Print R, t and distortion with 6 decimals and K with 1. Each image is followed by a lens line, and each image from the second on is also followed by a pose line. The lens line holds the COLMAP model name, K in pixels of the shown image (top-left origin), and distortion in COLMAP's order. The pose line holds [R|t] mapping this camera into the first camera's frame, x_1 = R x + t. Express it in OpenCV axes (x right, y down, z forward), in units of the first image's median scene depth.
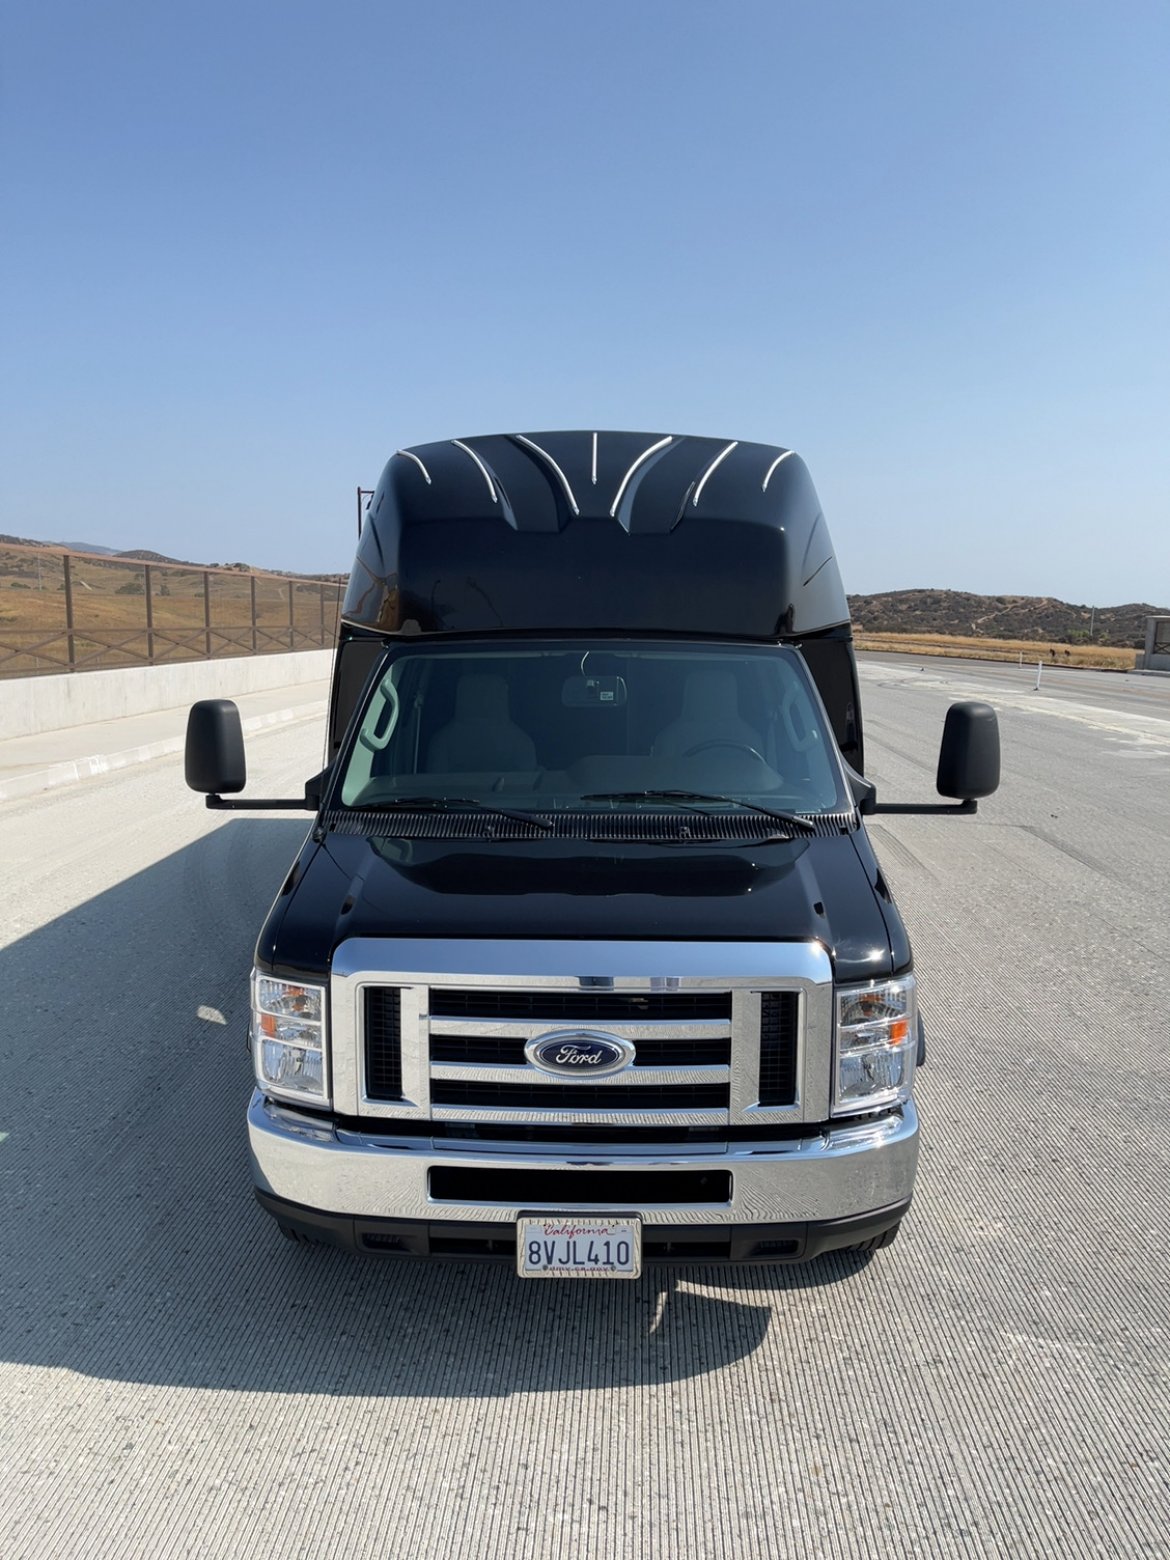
lens RADIAL K [[1162.5, 0, 589.0], [0, 1162.5, 785.3], [0, 0, 1]] dist [0.057539, -0.075524]
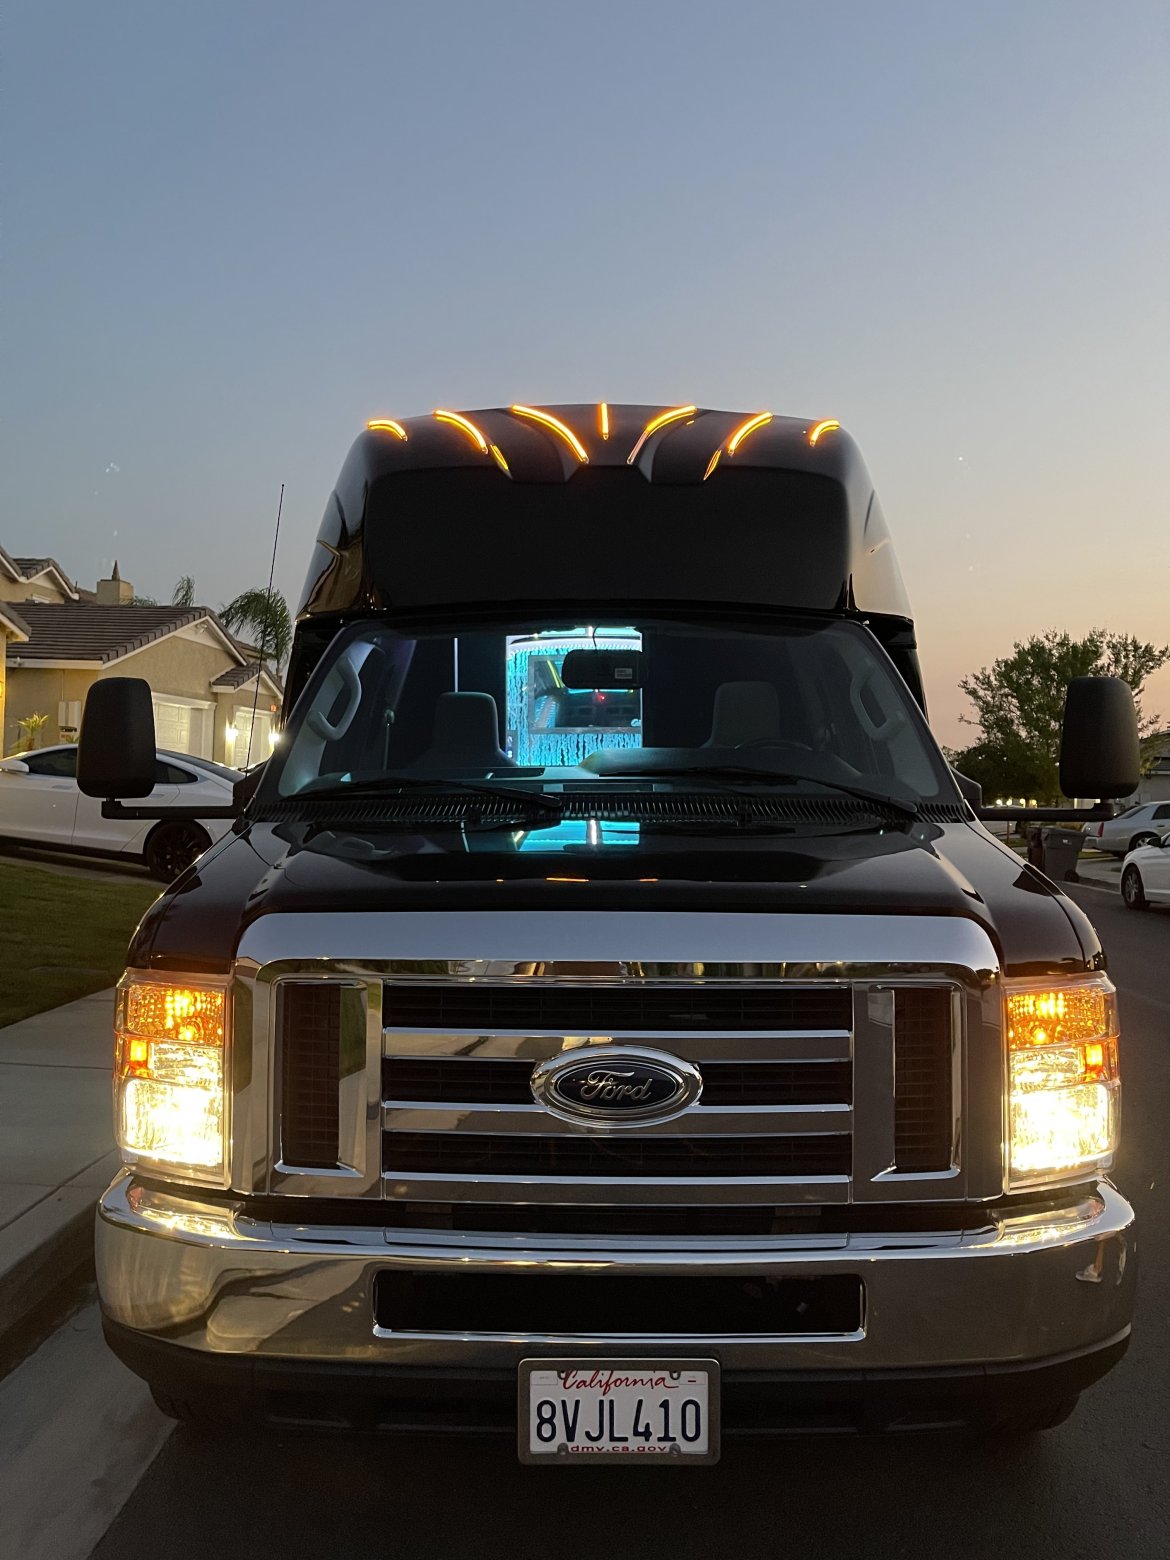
lens RADIAL K [[1163.0, 0, 585.0], [0, 1163.0, 780.0], [0, 0, 1]] dist [0.046577, -0.011122]
pose [[0.999894, -0.000772, 0.014558, -0.032825], [0.003054, 0.987526, -0.157428, 0.156468], [-0.014254, 0.157456, 0.987423, 0.321709]]
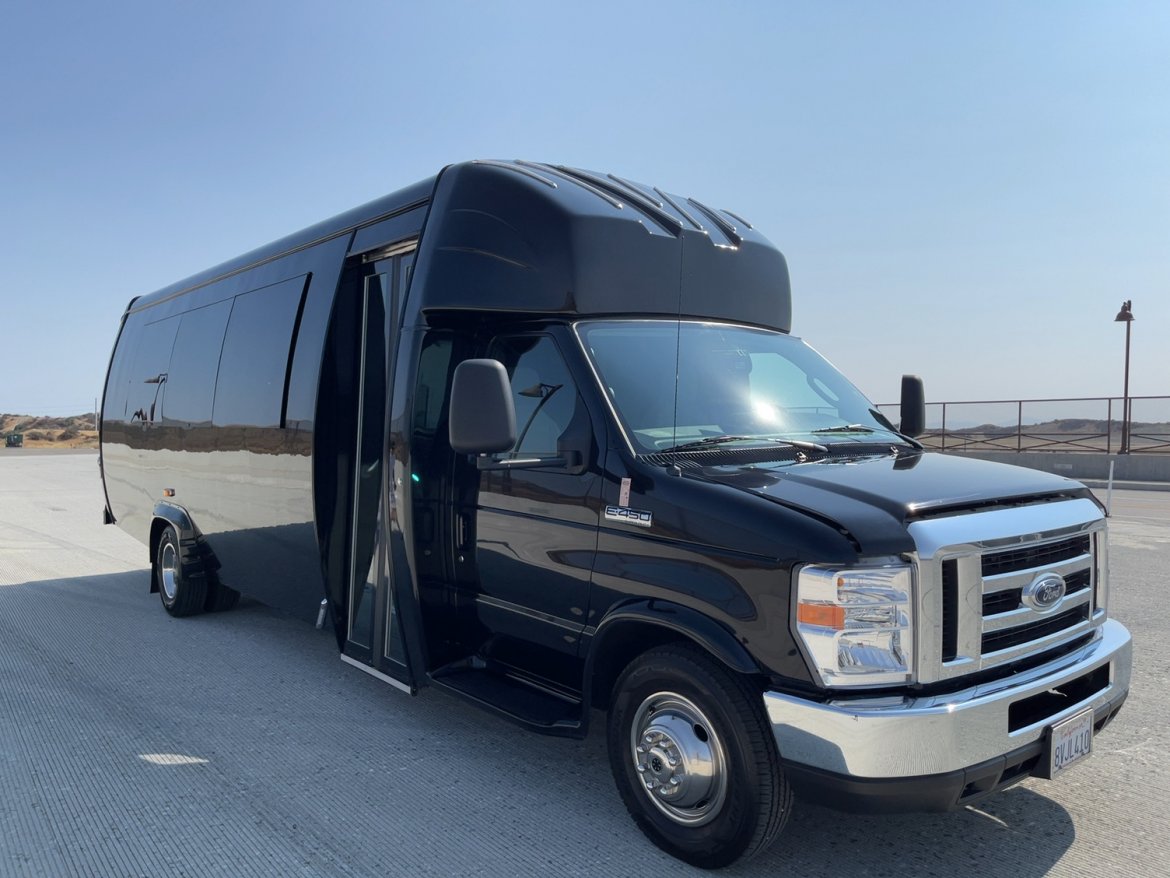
lens RADIAL K [[871.9, 0, 589.9], [0, 871.9, 438.4], [0, 0, 1]] dist [0.057539, -0.075524]
pose [[0.761698, -0.022791, 0.647531, -0.959578], [0.101843, 0.991170, -0.084913, 0.089169], [-0.639878, 0.130625, 0.757293, 0.534800]]
